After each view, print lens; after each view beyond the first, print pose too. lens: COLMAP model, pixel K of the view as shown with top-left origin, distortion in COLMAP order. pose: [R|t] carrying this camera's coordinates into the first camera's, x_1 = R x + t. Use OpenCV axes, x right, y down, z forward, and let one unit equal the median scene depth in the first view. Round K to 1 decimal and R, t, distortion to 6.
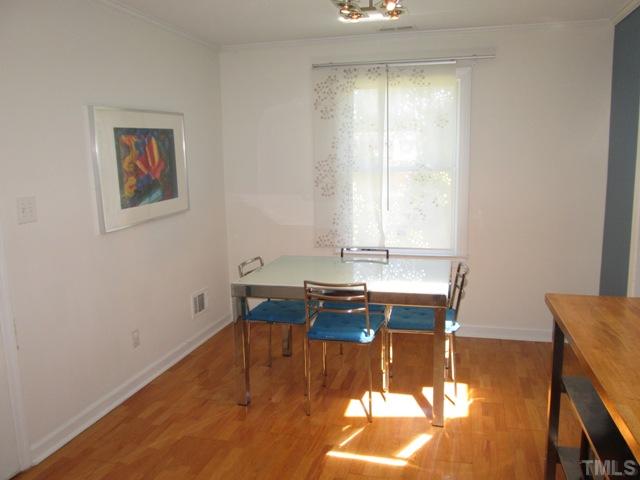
lens RADIAL K [[535.1, 0, 320.8], [0, 535.1, 242.0], [0, 0, 1]] dist [-0.031910, -0.009573]
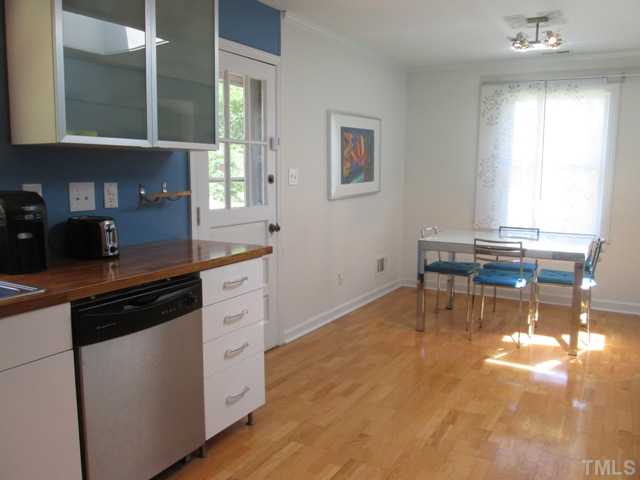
lens RADIAL K [[535.1, 0, 318.8], [0, 535.1, 236.8], [0, 0, 1]] dist [-0.031910, -0.009573]
pose [[0.964561, 0.060934, -0.256728, -0.056022], [-0.069759, 0.997240, -0.025401, 0.114468], [0.254472, 0.042410, 0.966150, -0.370911]]
